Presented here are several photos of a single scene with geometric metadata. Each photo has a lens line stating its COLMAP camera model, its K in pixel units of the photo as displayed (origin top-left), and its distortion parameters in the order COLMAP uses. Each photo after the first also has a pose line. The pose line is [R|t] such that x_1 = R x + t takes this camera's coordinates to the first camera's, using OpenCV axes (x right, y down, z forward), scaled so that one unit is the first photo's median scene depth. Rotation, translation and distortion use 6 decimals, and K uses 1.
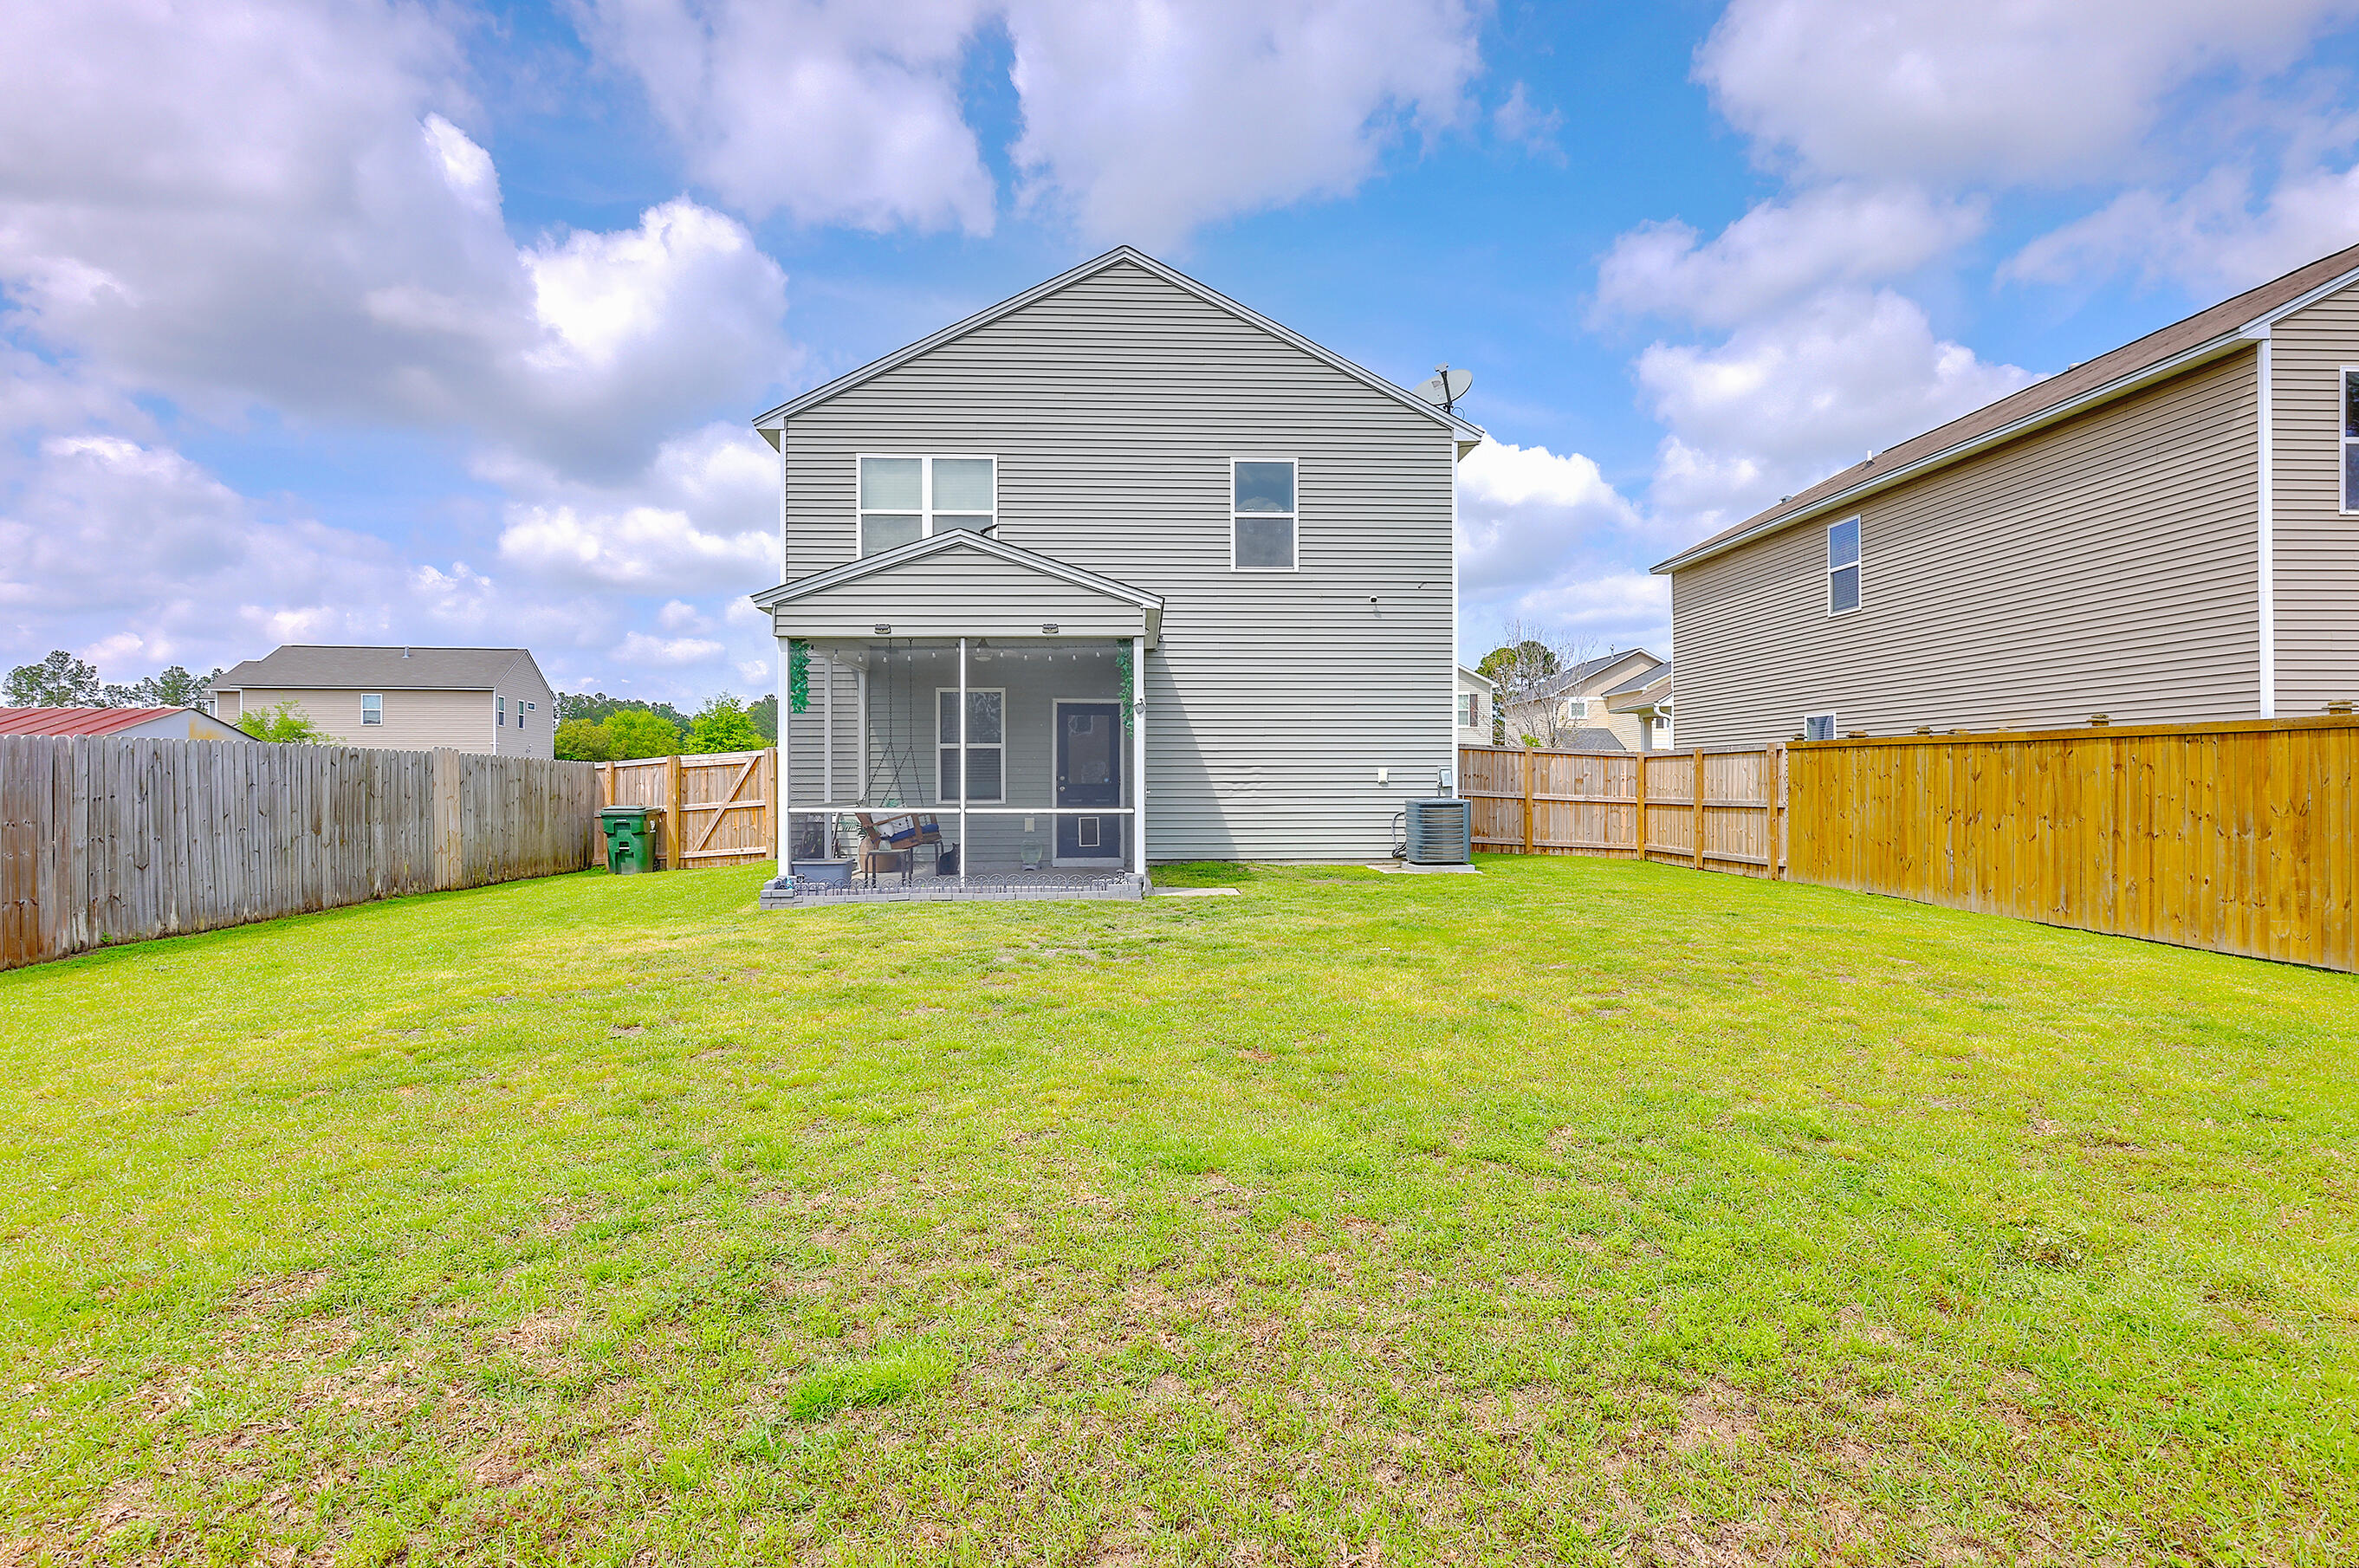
lens RADIAL K [[1215.5, 0, 1179.5], [0, 1215.5, 784.0], [0, 0, 1]] dist [-0.001469, 0.000391]
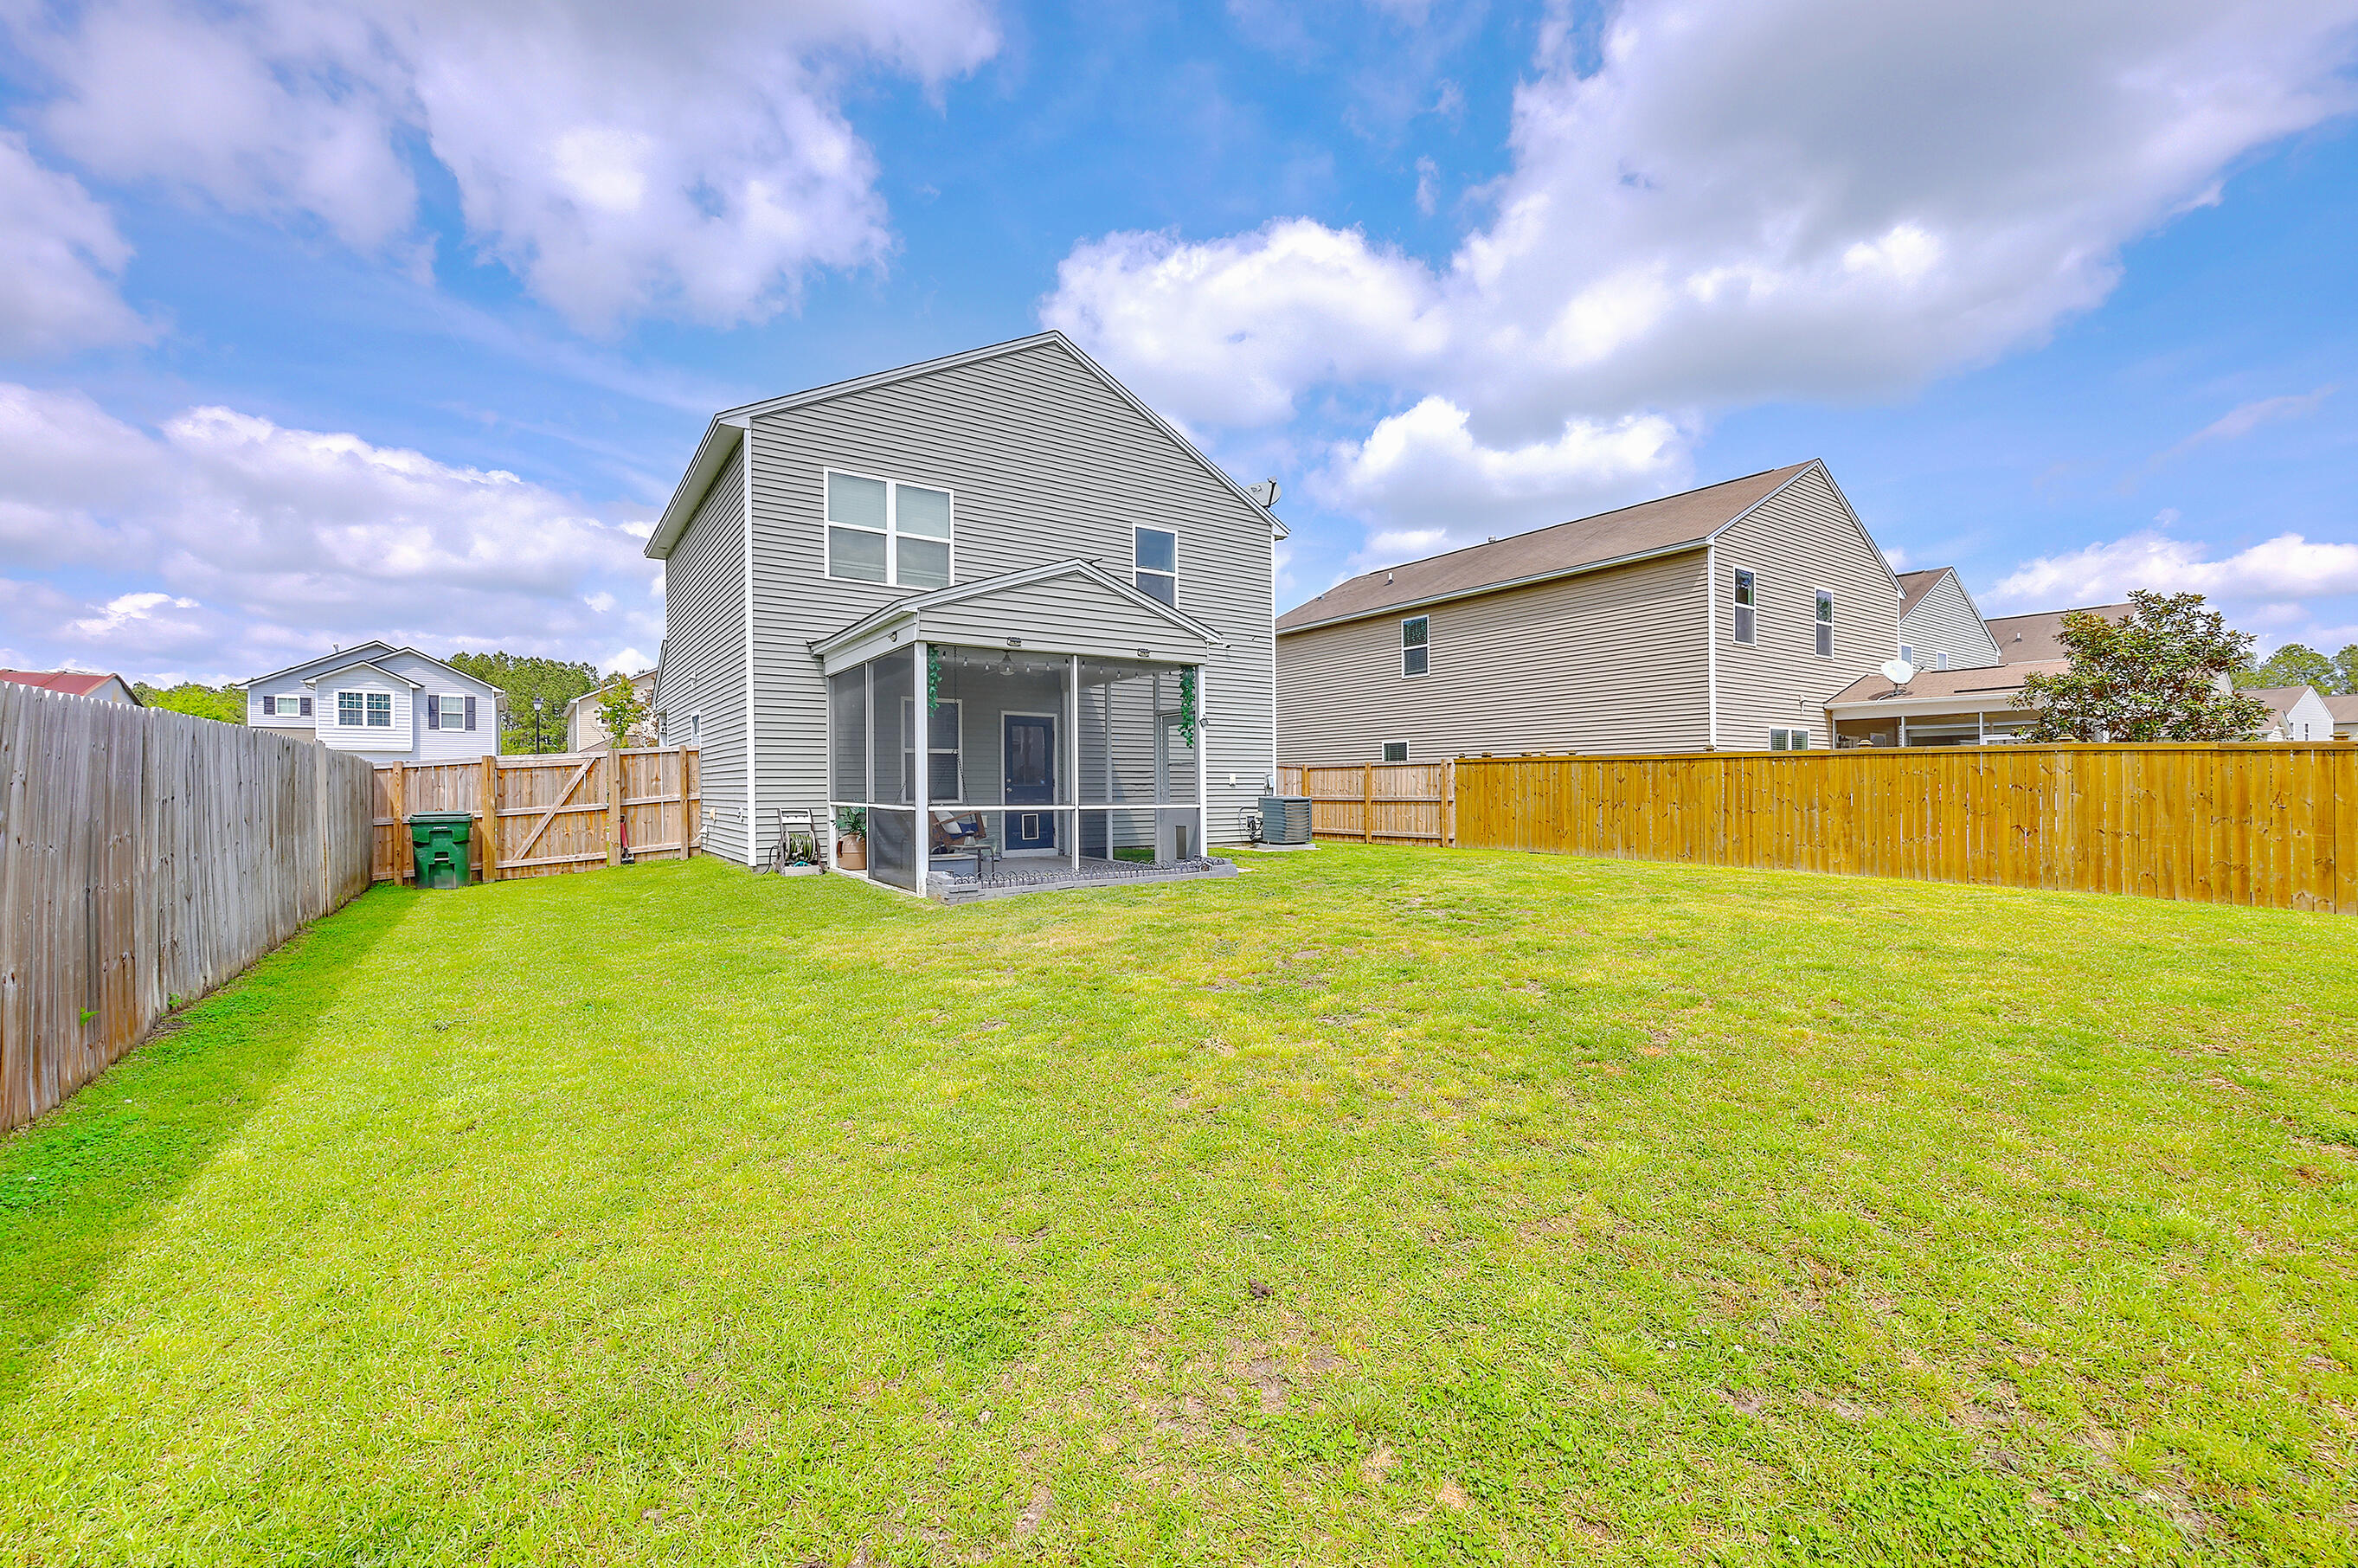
lens RADIAL K [[956.7, 0, 1179.0], [0, 956.7, 784.0], [0, 0, 1]] dist [0.001178, -0.000104]
pose [[0.847770, 0.001244, 0.530363, -0.441556], [0.002612, 0.999975, -0.006521, 0.004918], [-0.530358, 0.006913, 0.847746, 0.149795]]
